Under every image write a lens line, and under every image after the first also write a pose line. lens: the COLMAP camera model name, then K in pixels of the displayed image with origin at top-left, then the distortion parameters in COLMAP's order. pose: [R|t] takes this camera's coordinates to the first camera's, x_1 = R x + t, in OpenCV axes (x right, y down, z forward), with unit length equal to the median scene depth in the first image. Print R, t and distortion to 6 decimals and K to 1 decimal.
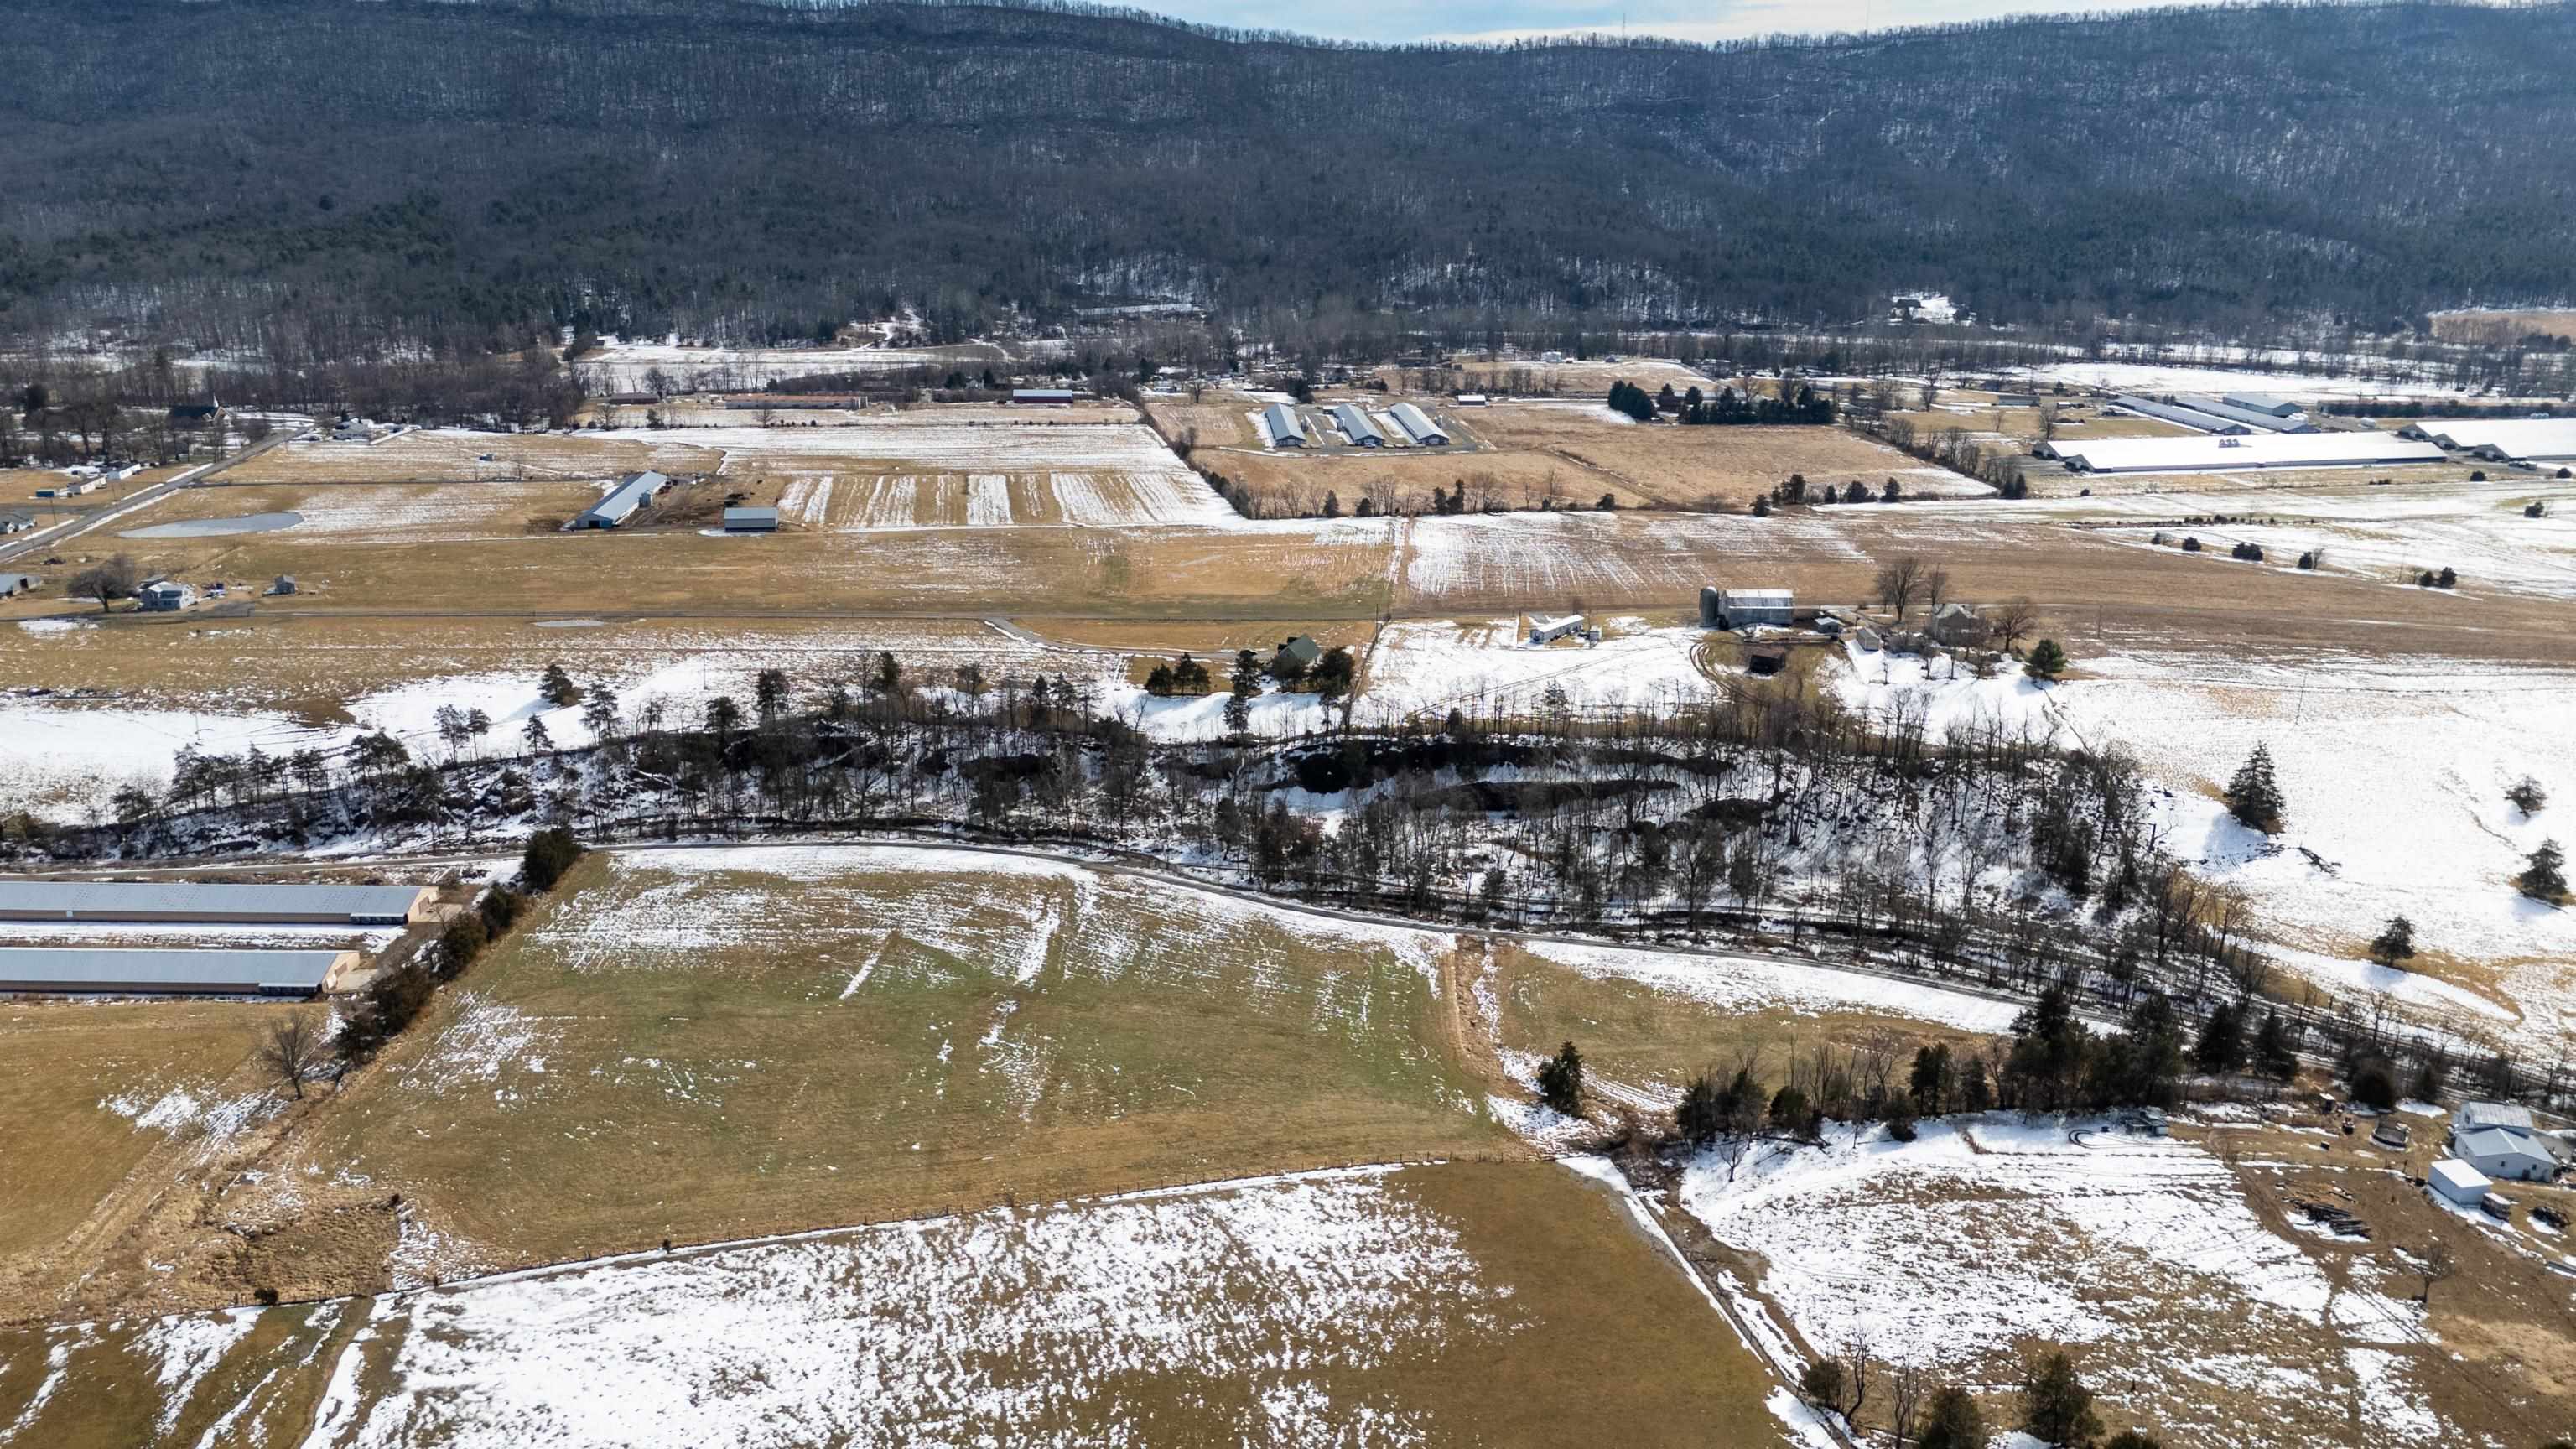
lens RADIAL K [[1891.9, 0, 1289.1], [0, 1891.9, 745.2], [0, 0, 1]] dist [0.075621, -0.072741]
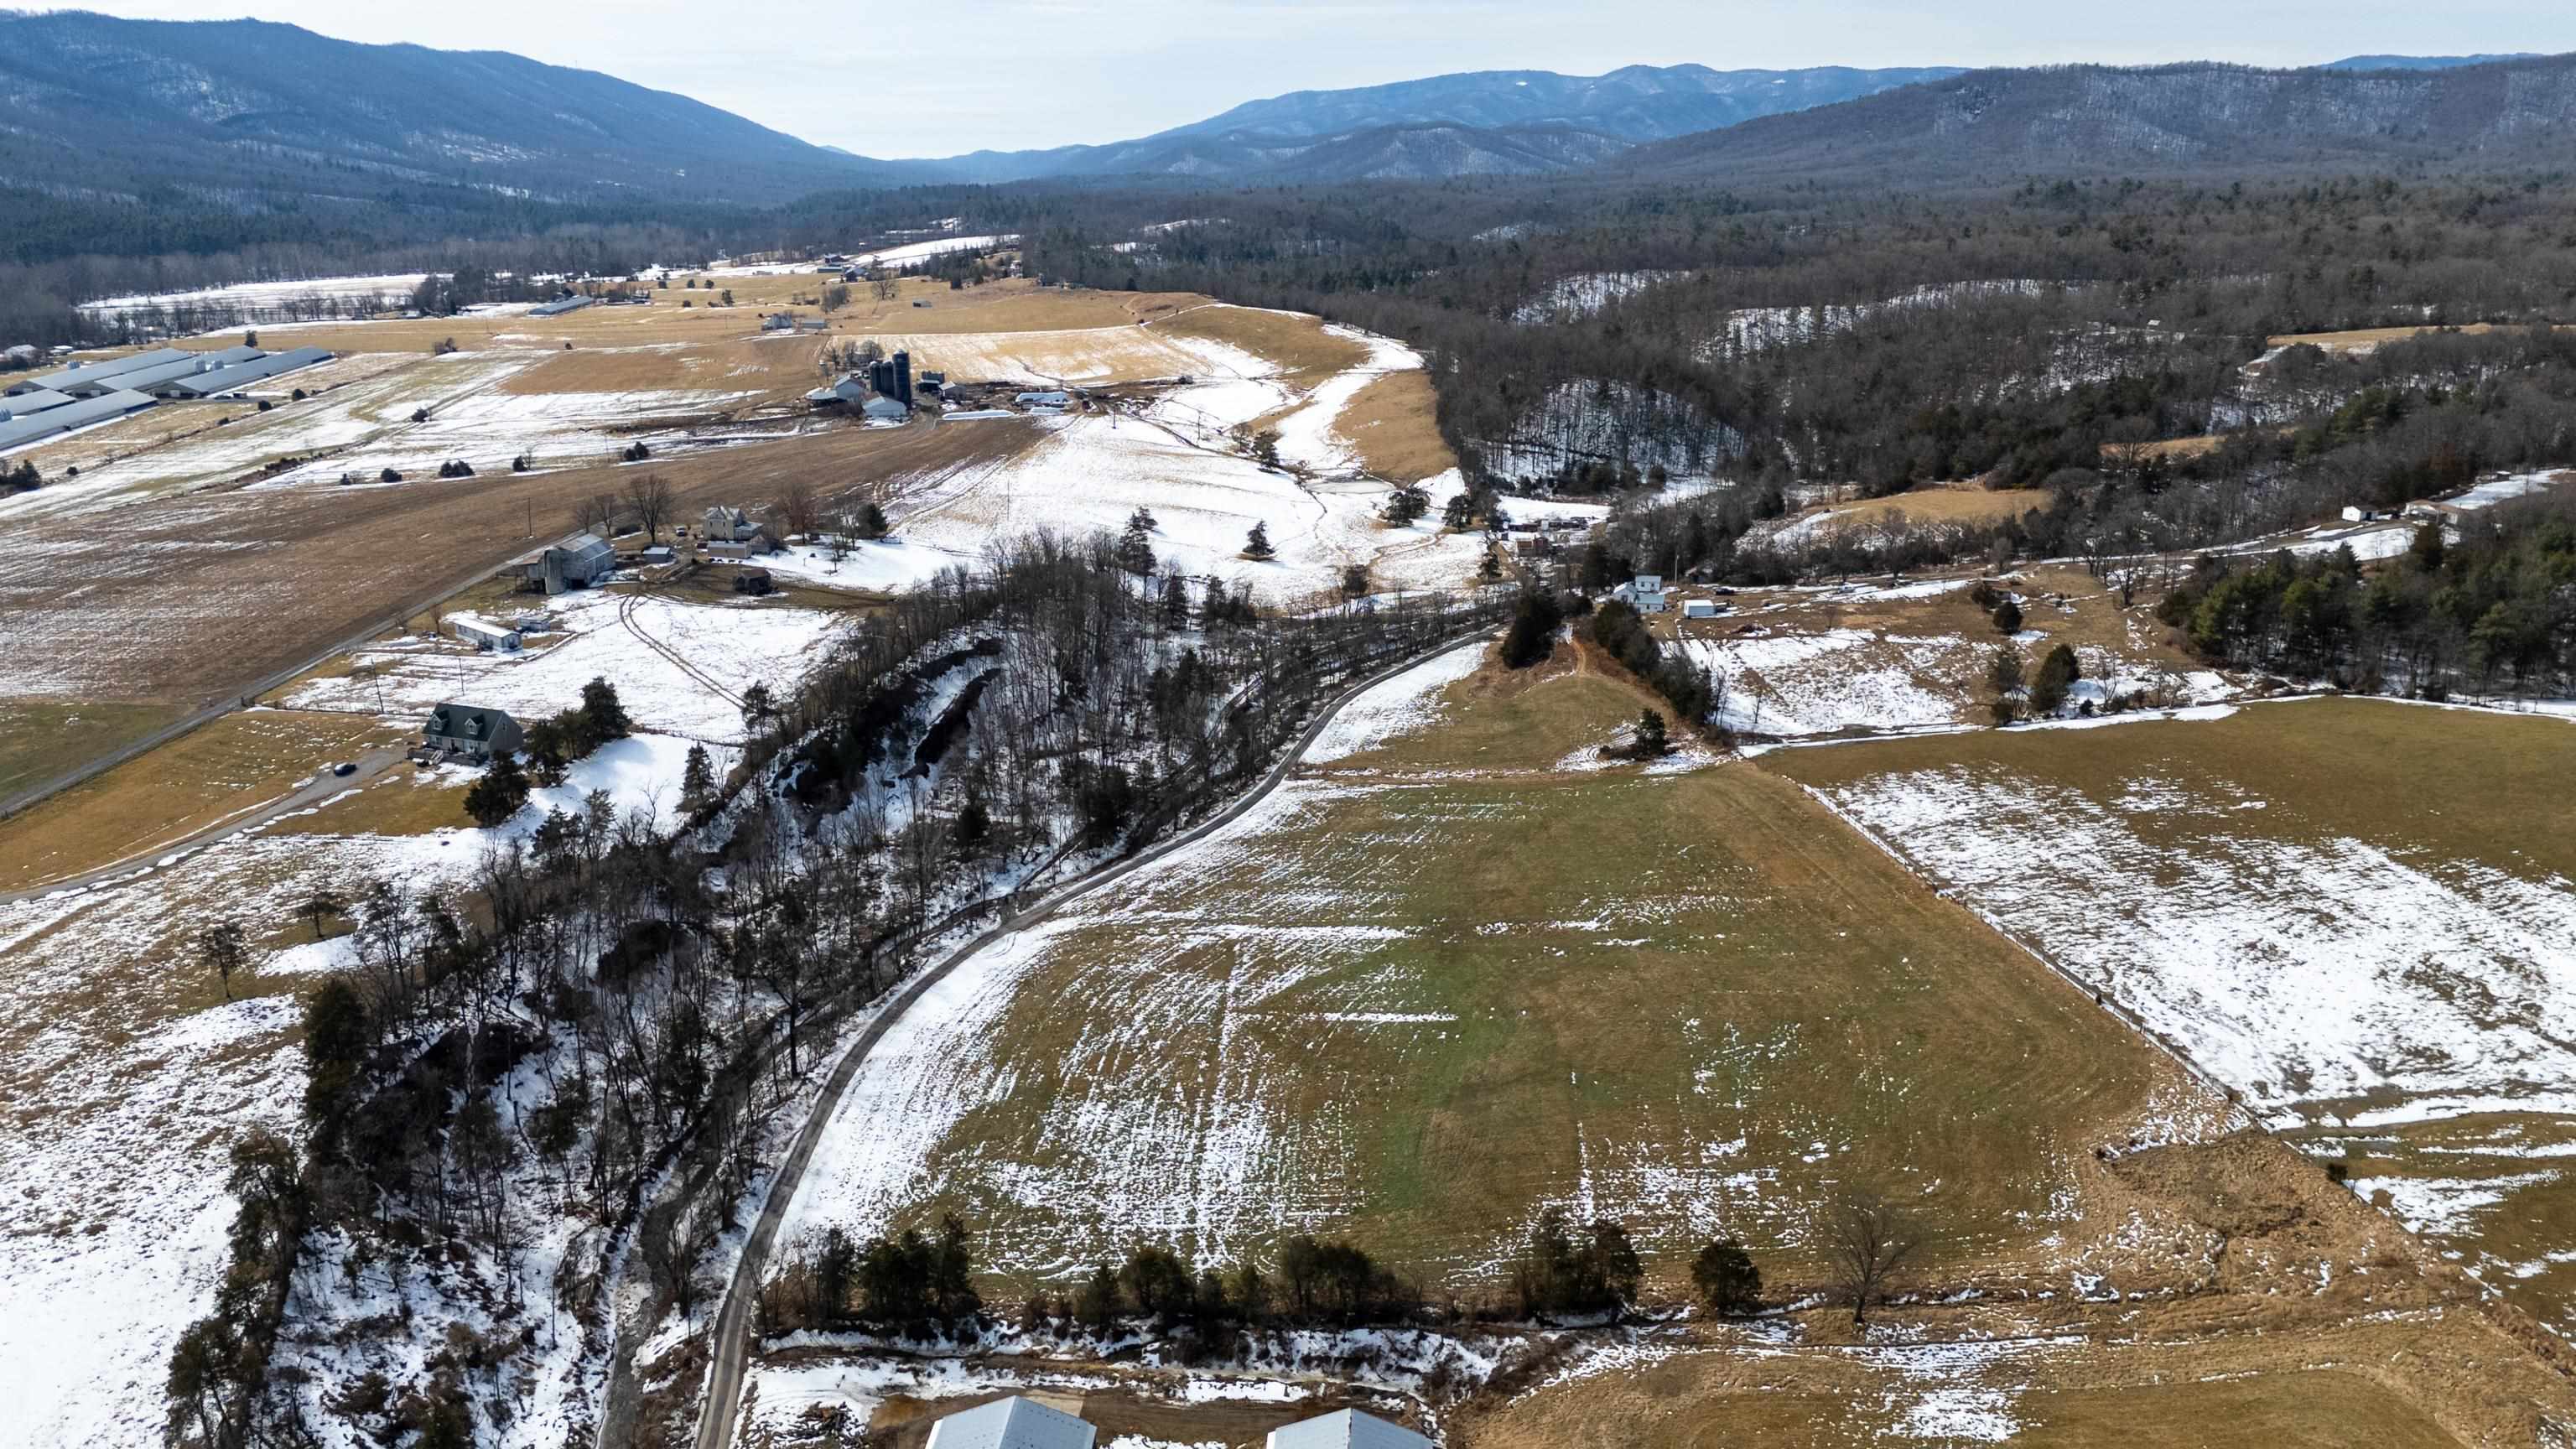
lens RADIAL K [[1891.9, 0, 1290.4], [0, 1891.9, 734.5], [0, 0, 1]] dist [0.075621, -0.072741]
pose [[0.041071, -0.288478, 0.956605, -0.782653], [0.290001, 0.919640, 0.264879, -0.172611], [-0.956145, 0.266538, 0.121429, 0.743077]]
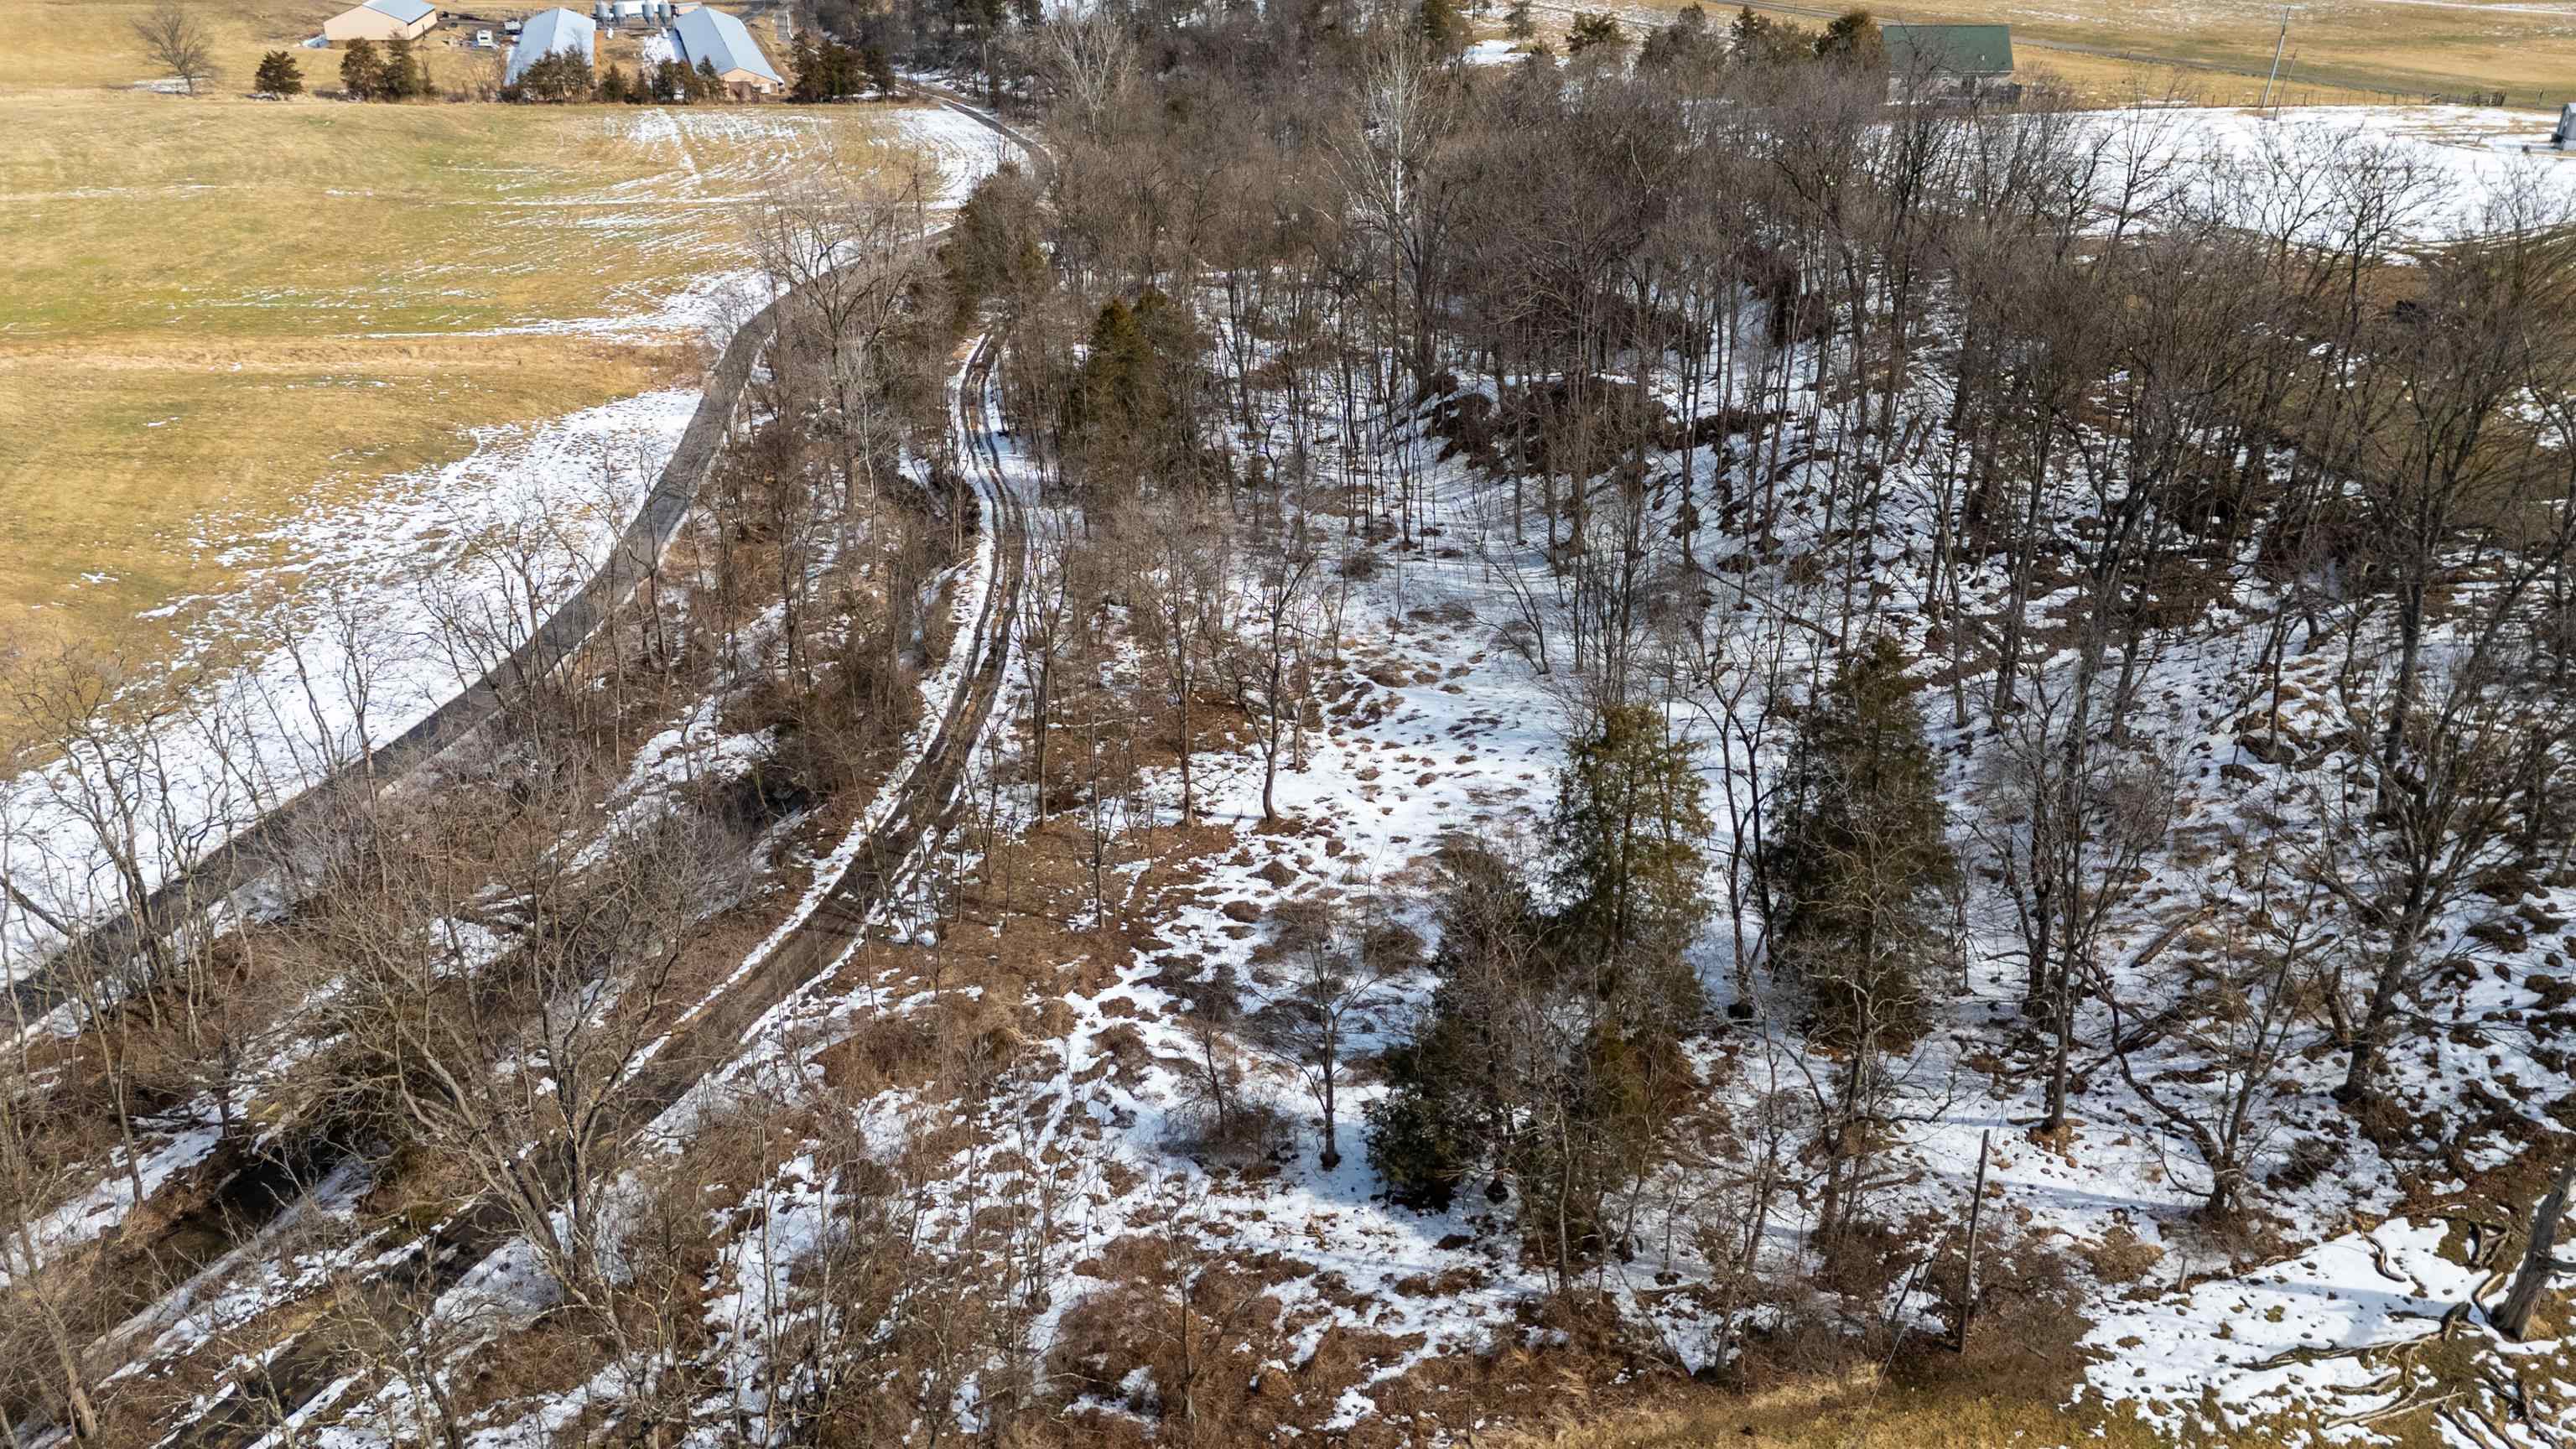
lens RADIAL K [[1891.9, 0, 1290.1], [0, 1891.9, 743.3], [0, 0, 1]] dist [0.075621, -0.072741]
pose [[0.323265, 0.404476, -0.855511, 0.499538], [-0.286479, 0.903458, 0.318895, -0.002271], [0.901903, 0.141998, 0.407930, 0.816646]]
